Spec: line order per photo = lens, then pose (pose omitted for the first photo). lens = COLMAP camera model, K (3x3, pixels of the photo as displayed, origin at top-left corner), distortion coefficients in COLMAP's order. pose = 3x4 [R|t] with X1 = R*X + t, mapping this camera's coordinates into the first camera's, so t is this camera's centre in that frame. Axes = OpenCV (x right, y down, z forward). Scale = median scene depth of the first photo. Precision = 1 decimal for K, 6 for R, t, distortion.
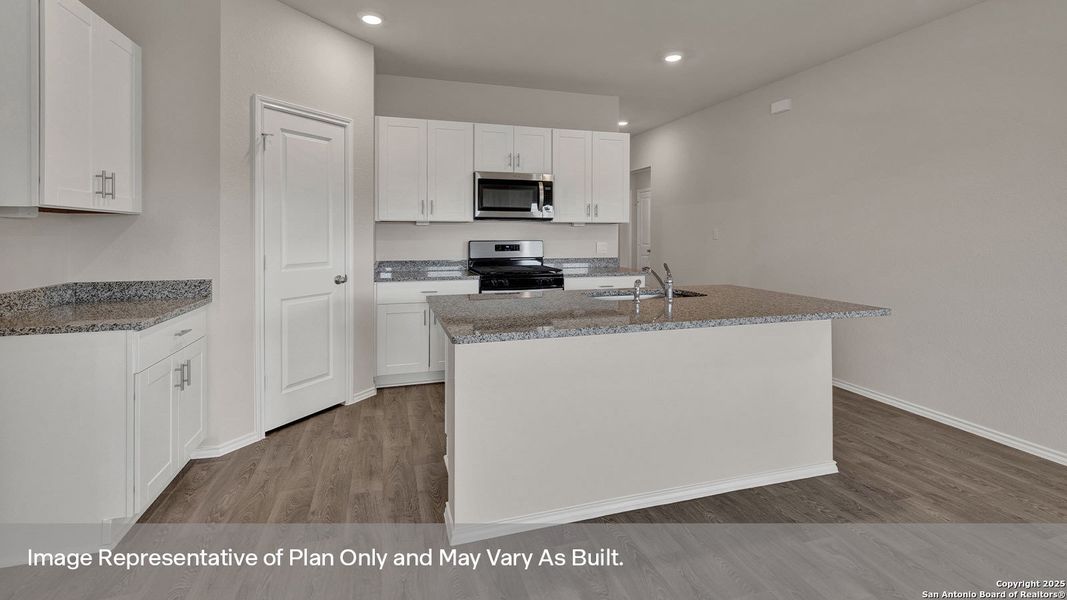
lens RADIAL K [[467.7, 0, 531.9], [0, 467.7, 235.1], [0, 0, 1]] dist [0.009053, -0.000165]
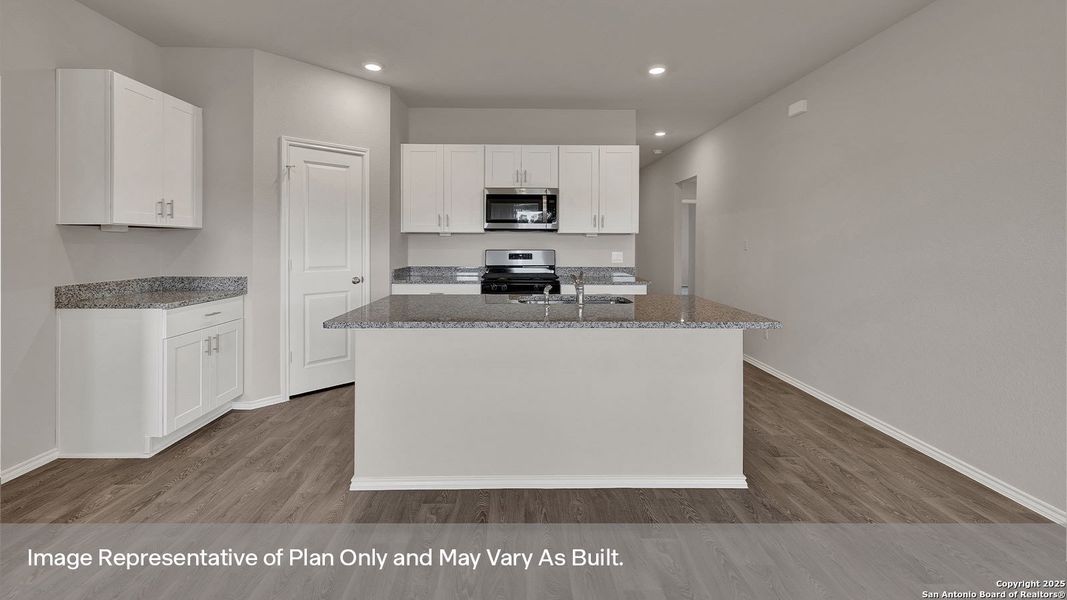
lens RADIAL K [[454.9, 0, 529.7], [0, 454.9, 244.3], [0, 0, 1]] dist [0.009654, 0.000174]
pose [[0.962519, 0.002871, -0.271200, 0.317217], [-0.003466, 0.999993, -0.001715, 0.000821], [0.271193, 0.002591, 0.962522, -0.024950]]
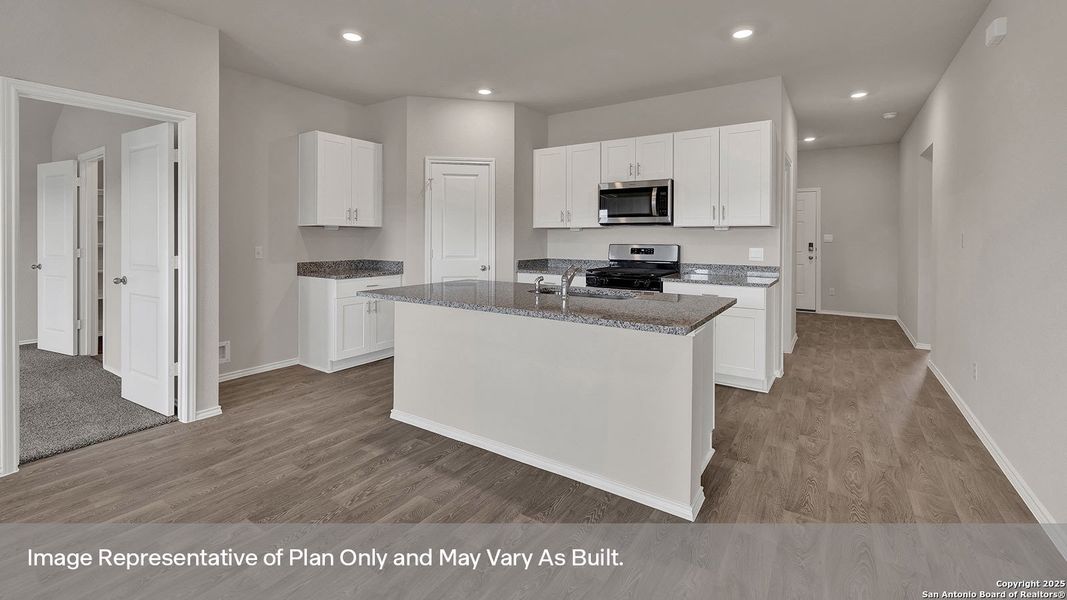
lens RADIAL K [[462.0, 0, 529.0], [0, 462.0, 239.1], [0, 0, 1]] dist [-0.000389, 0.000004]
pose [[0.630533, 0.004320, -0.776151, 0.743141], [-0.006629, 0.999978, 0.000181, 0.001520], [0.776134, 0.005031, 0.630548, 0.166264]]
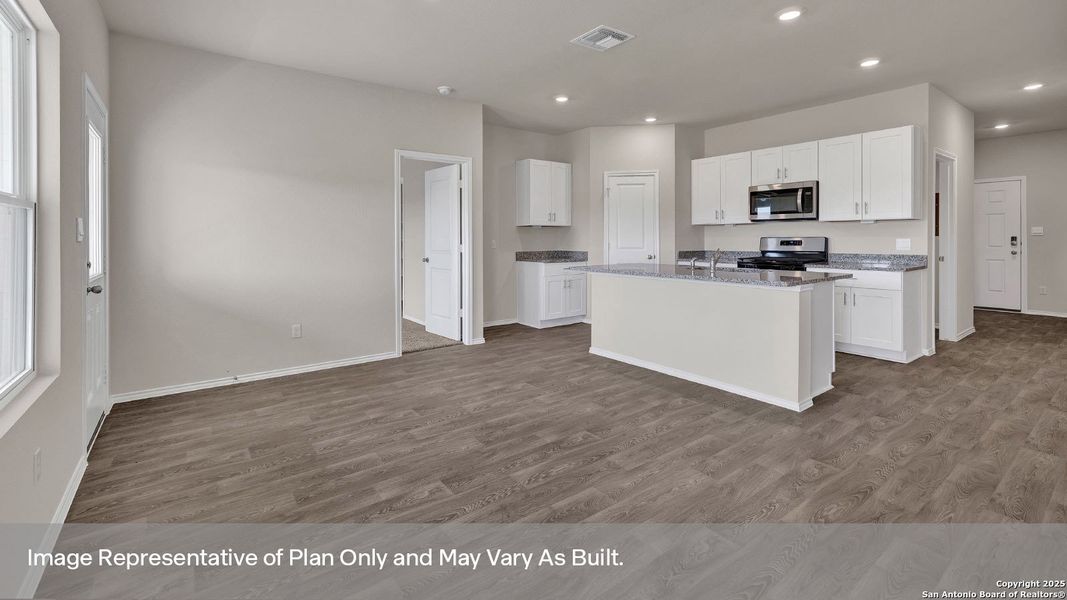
lens RADIAL K [[467.7, 0, 531.9], [0, 467.7, 235.1], [0, 0, 1]] dist [0.009053, -0.000165]
pose [[0.342315, -0.008427, -0.939548, 1.079241], [0.000097, 0.999960, -0.008933, 0.021046], [0.939585, 0.002967, 0.342302, -0.082041]]
